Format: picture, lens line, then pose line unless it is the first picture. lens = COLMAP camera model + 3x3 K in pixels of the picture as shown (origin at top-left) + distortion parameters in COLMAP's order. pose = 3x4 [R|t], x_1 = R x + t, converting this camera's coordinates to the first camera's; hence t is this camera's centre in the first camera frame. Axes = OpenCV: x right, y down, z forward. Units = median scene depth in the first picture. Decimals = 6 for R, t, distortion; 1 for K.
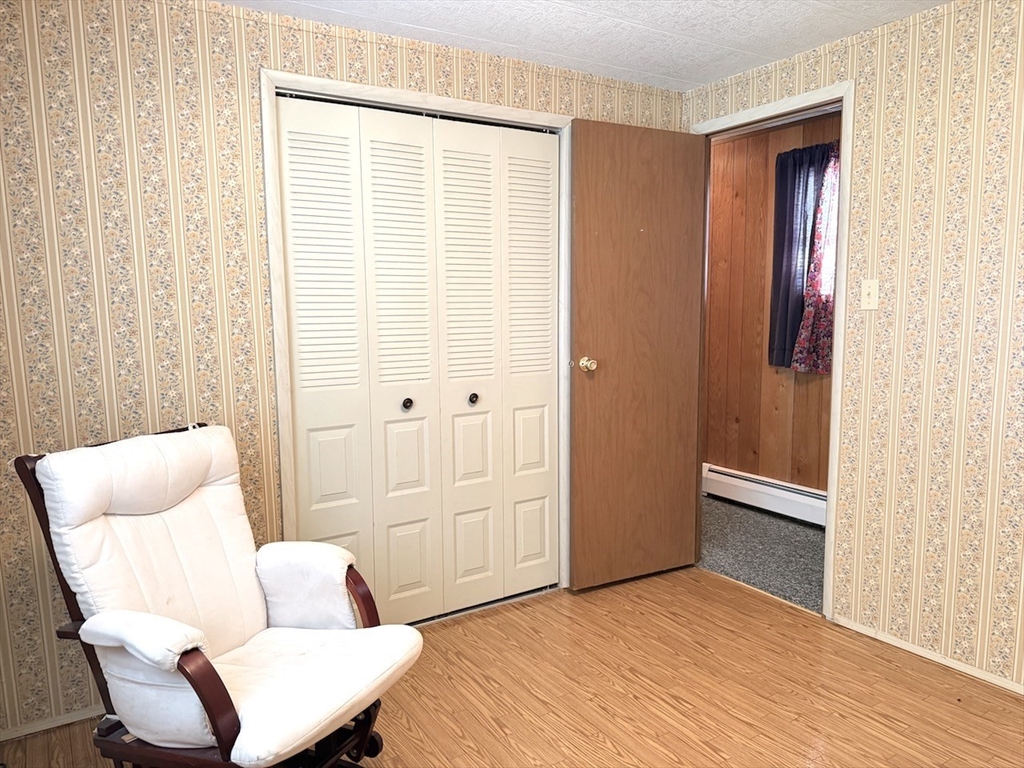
lens RADIAL K [[723.1, 0, 512.0], [0, 723.1, 384.0], [0, 0, 1]] dist [0.000232, -0.006114]
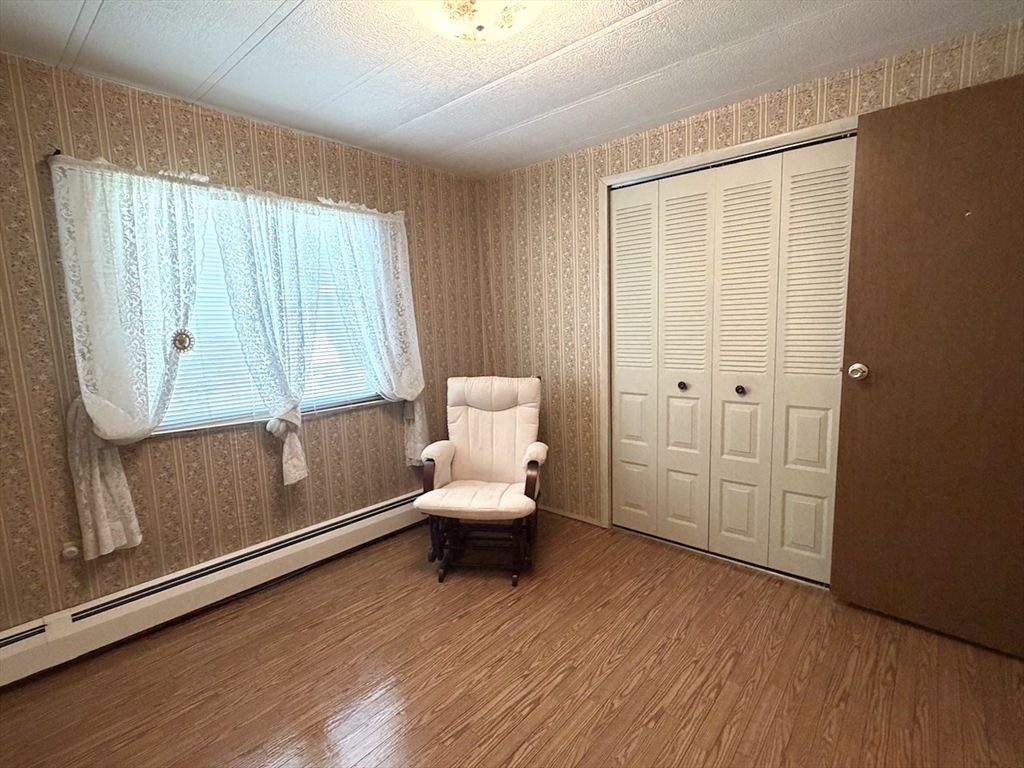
lens RADIAL K [[500.1, 0, 512.0], [0, 500.1, 384.0], [0, 0, 1]] dist [0.005557, -0.001755]
pose [[0.285957, 0.120393, -0.950649, 0.651873], [-0.081686, 0.991527, 0.100999, -0.045178], [0.954754, 0.048774, 0.293368, 0.393757]]
